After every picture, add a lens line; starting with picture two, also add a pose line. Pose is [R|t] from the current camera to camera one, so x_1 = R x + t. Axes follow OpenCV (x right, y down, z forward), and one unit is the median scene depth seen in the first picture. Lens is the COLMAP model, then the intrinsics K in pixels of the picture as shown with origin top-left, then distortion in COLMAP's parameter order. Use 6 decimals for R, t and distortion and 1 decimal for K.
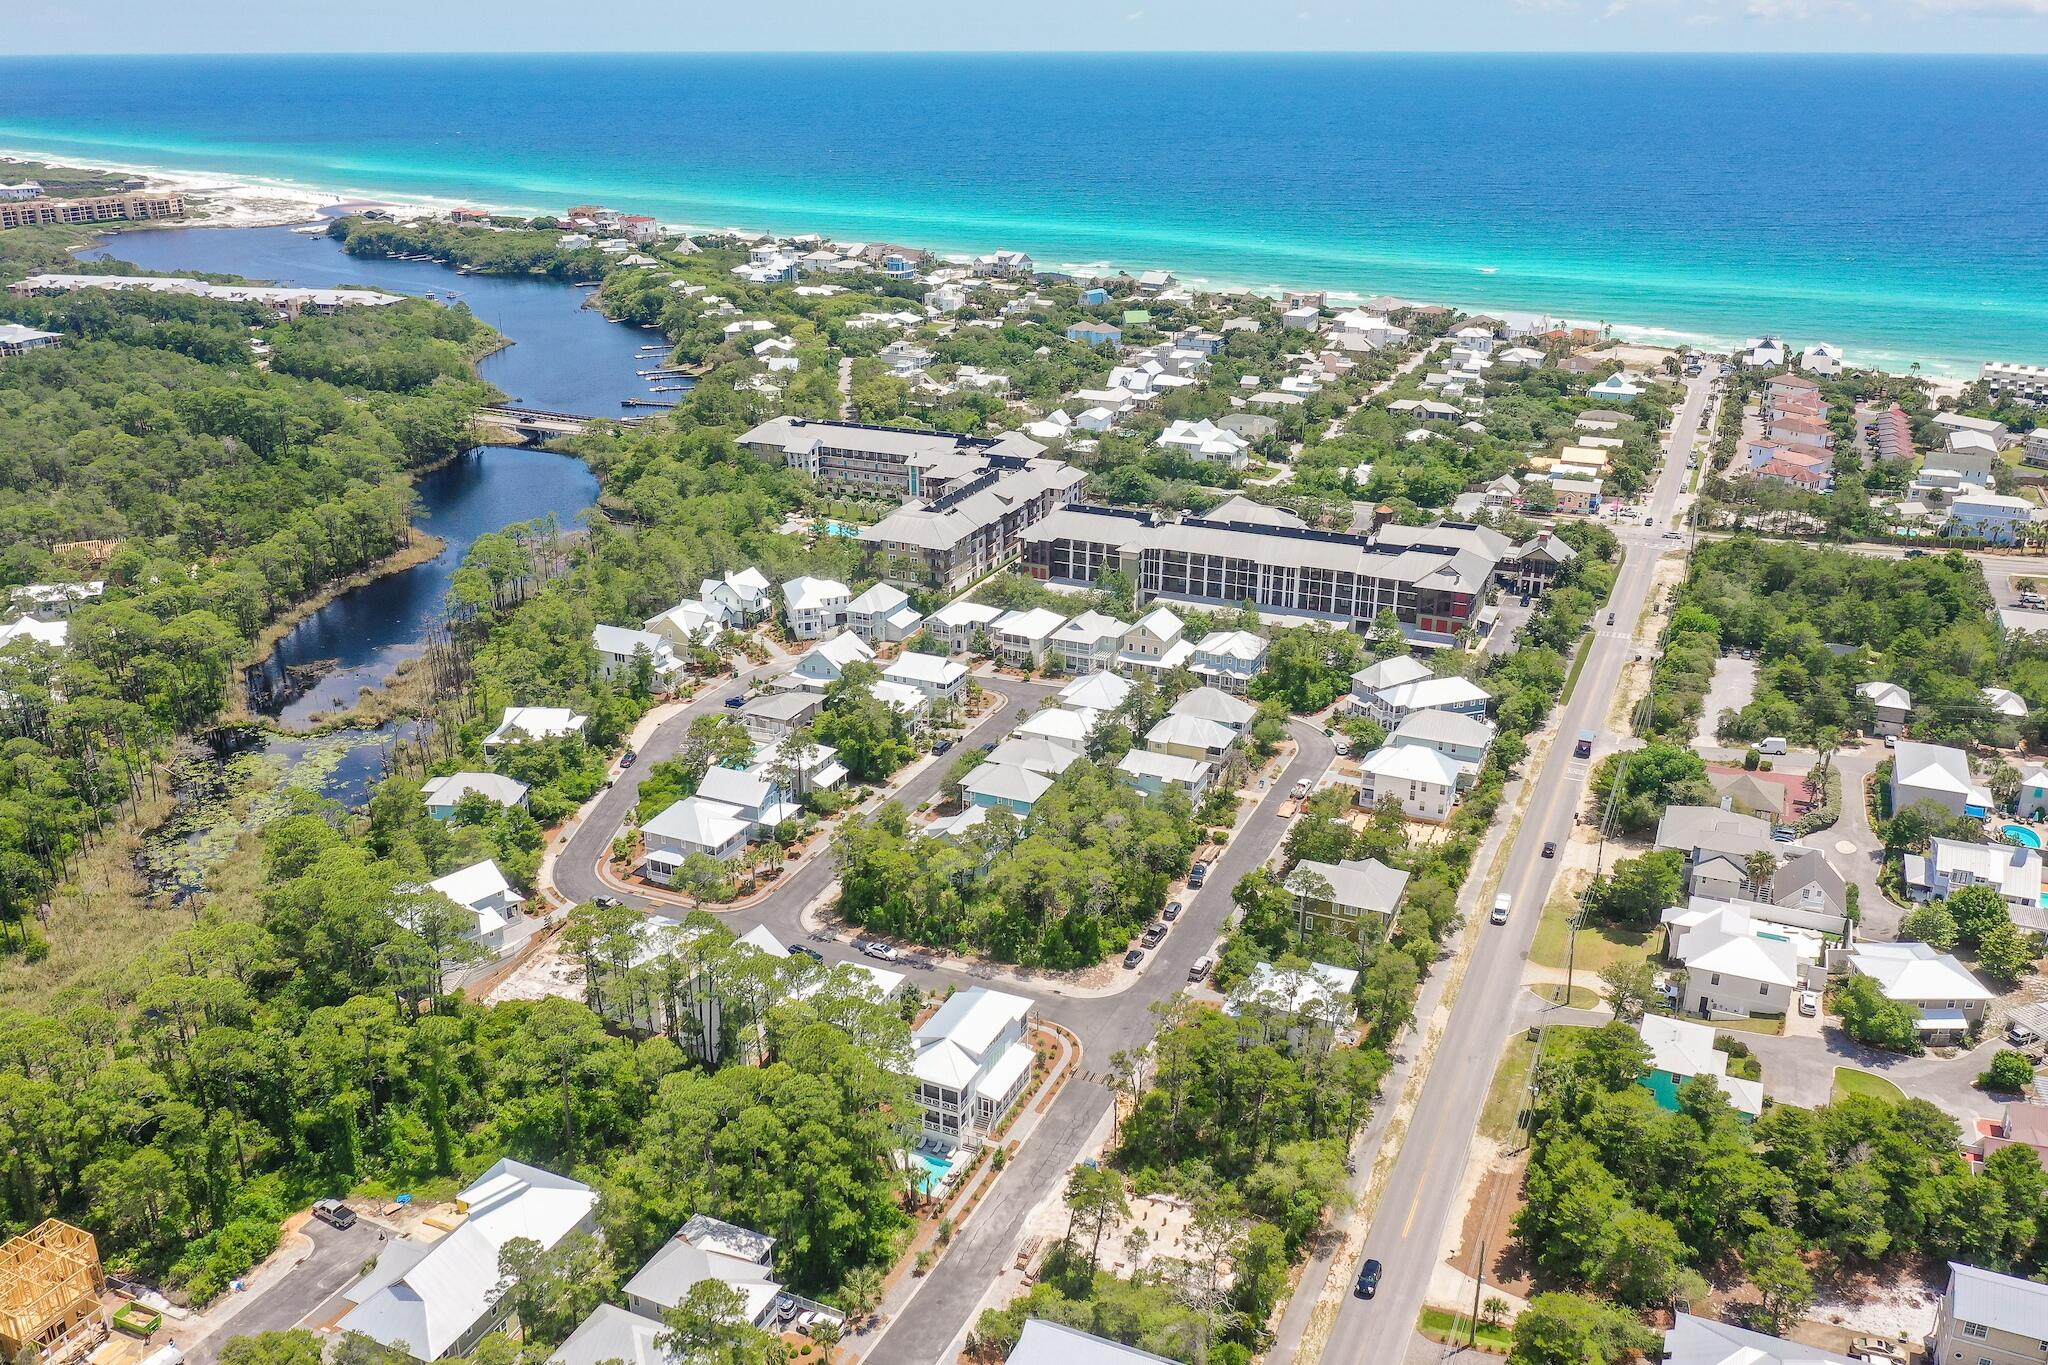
lens RADIAL K [[1650.7, 0, 1024.0], [0, 1650.7, 682.5], [0, 0, 1]] dist [-0.010603, -0.009360]
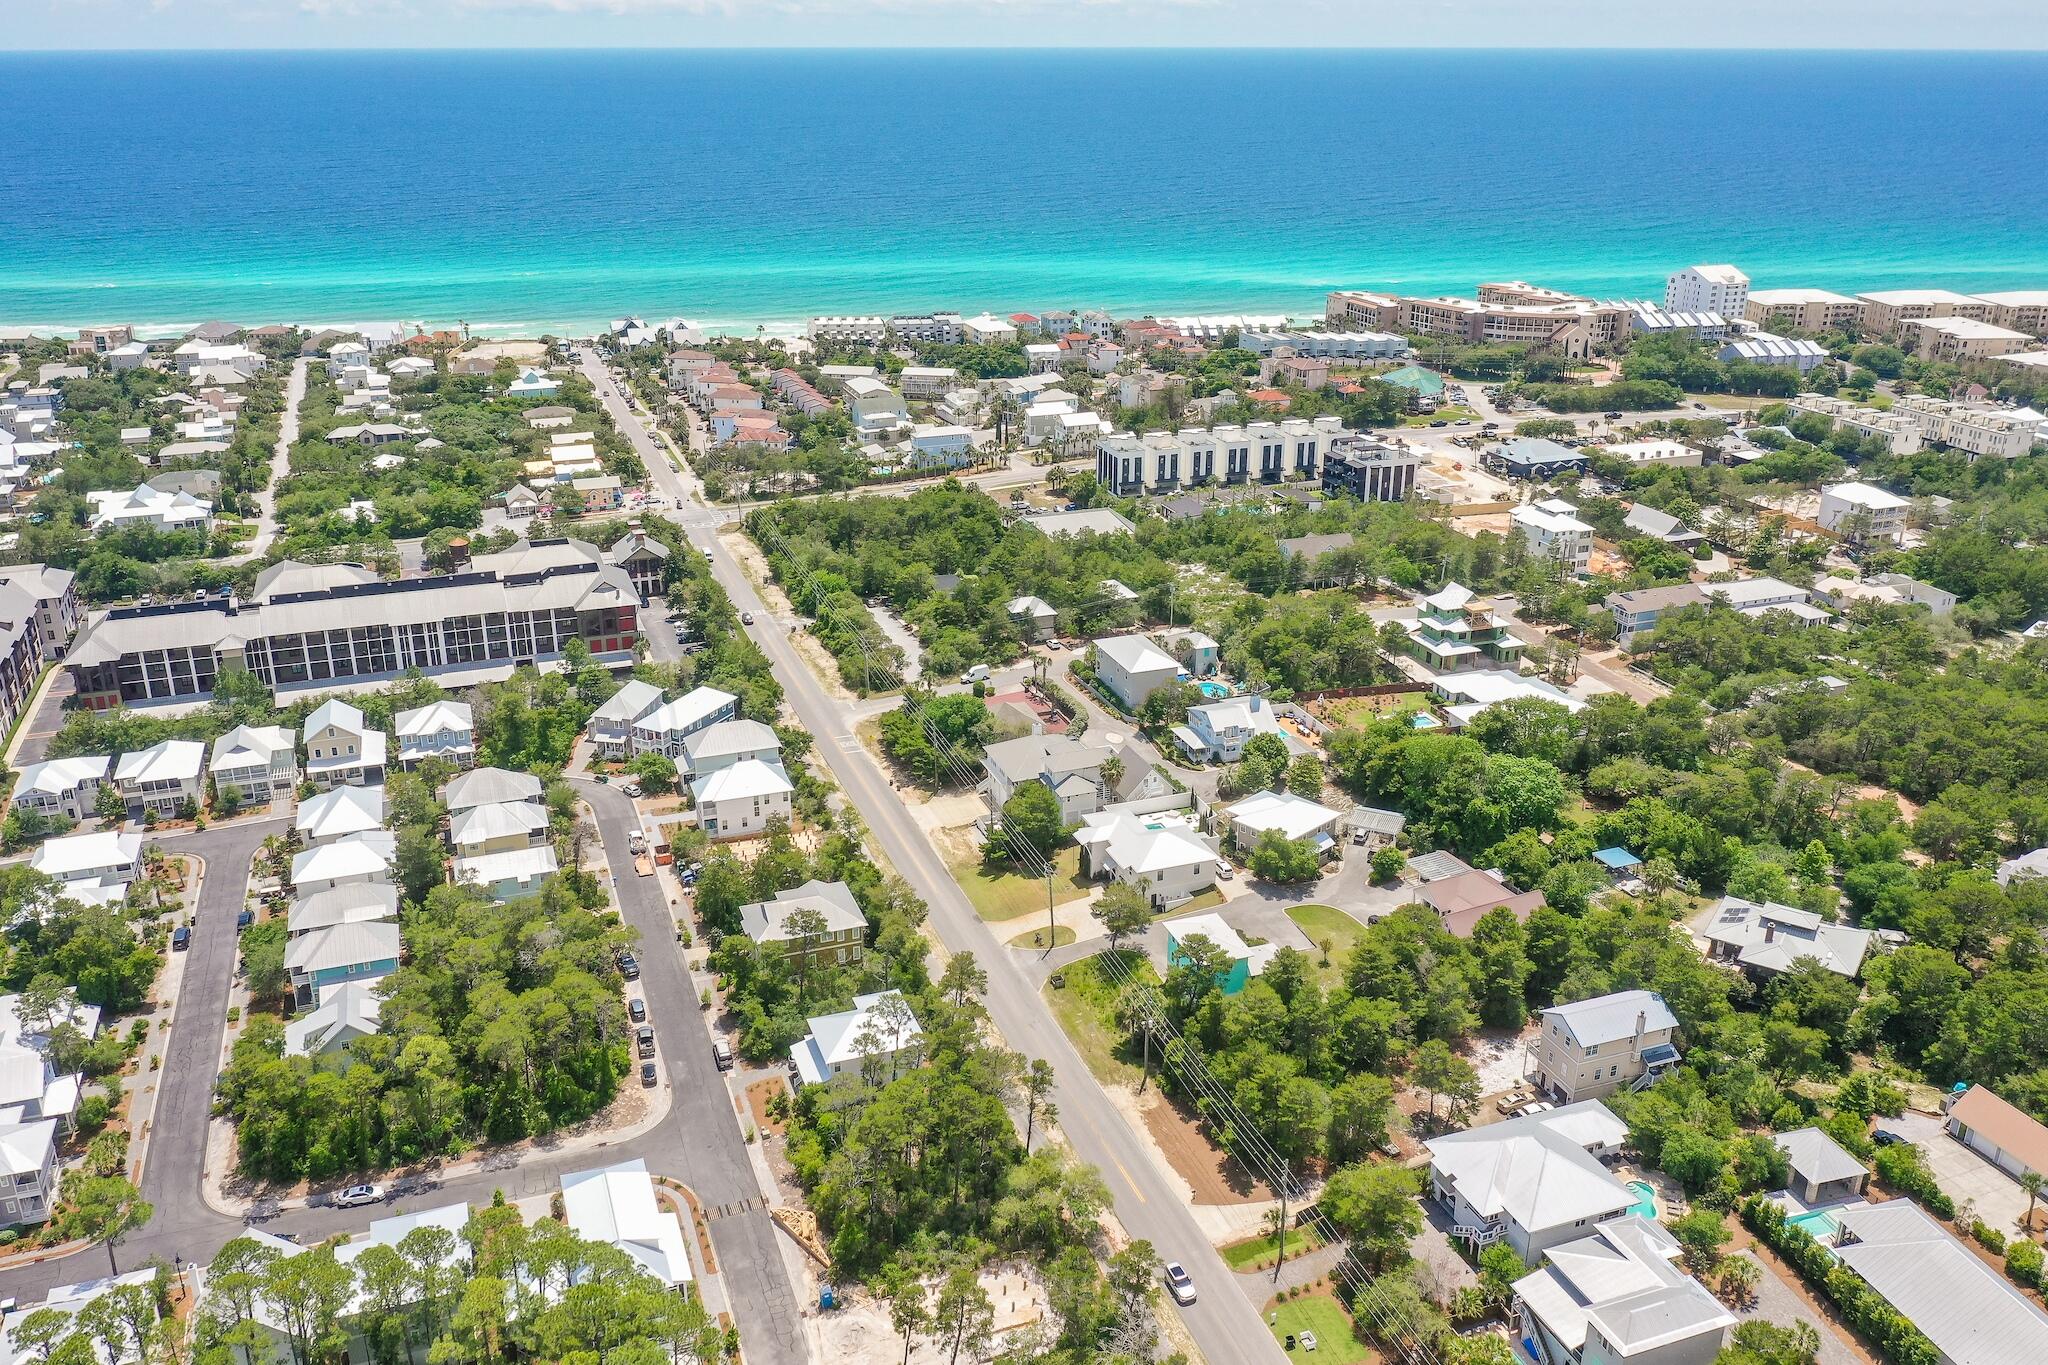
lens RADIAL K [[1650.7, 0, 1024.0], [0, 1650.7, 682.5], [0, 0, 1]] dist [-0.010603, -0.009360]
pose [[0.719446, -0.249837, 0.648058, -0.182836], [0.248340, 0.963913, 0.095909, -0.041054], [-0.648633, 0.091938, 0.755528, 0.109407]]
